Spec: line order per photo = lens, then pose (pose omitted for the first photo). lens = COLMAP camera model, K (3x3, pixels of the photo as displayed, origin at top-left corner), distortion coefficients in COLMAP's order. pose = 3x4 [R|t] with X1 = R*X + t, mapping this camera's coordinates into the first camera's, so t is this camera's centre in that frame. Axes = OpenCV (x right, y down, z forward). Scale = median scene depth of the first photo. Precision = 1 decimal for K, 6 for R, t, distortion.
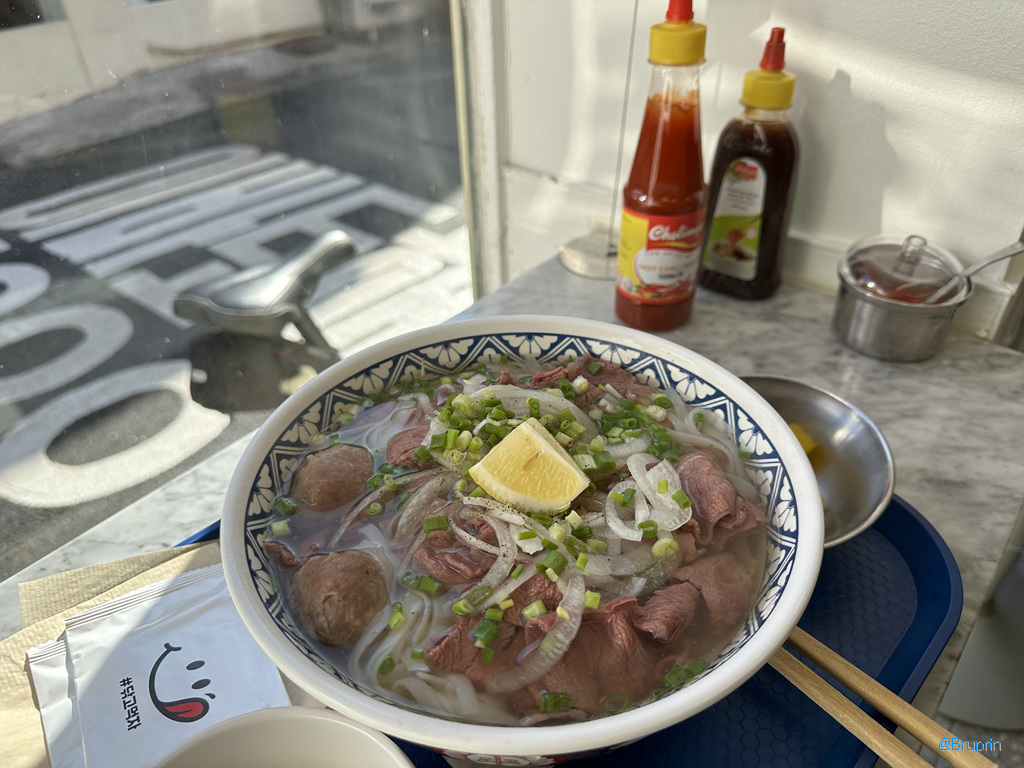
lens RADIAL K [[711.5, 0, 510.9], [0, 711.5, 385.0], [0, 0, 1]] dist [0.011726, 0.000282]
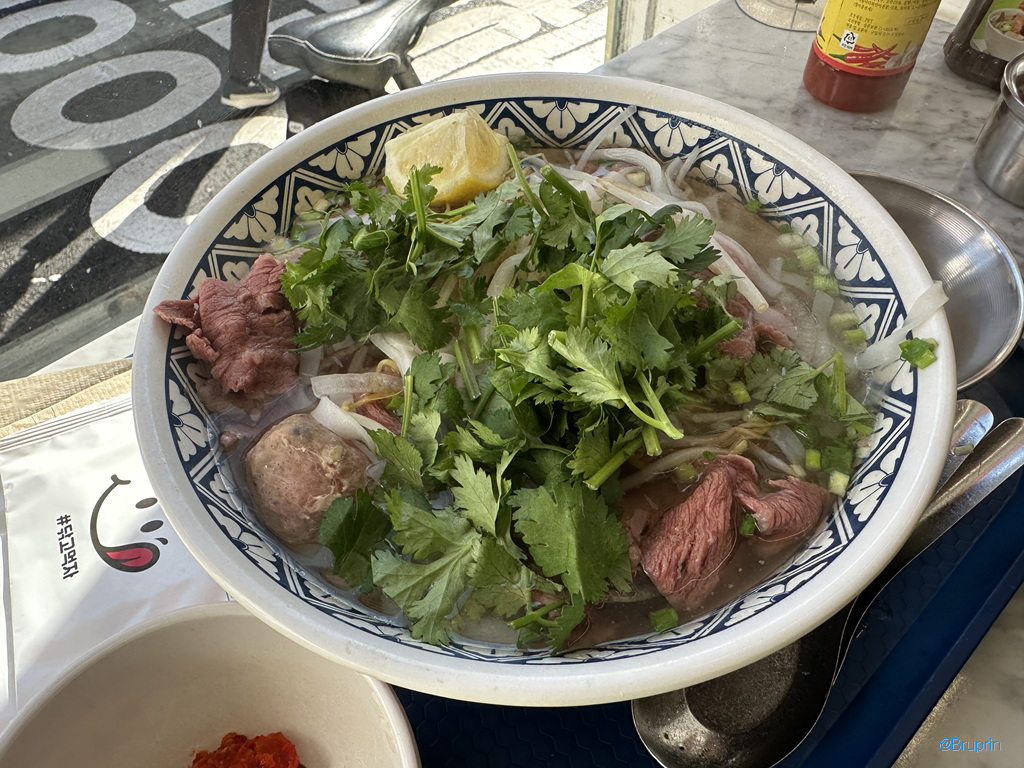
lens RADIAL K [[711.5, 0, 516.8], [0, 711.5, 390.1], [0, 0, 1]] dist [0.011726, 0.000282]
pose [[0.998766, 0.042251, -0.026122, 0.013558], [-0.032740, 0.955397, 0.293505, 0.000843], [0.037358, -0.292287, 0.955601, 0.230134]]
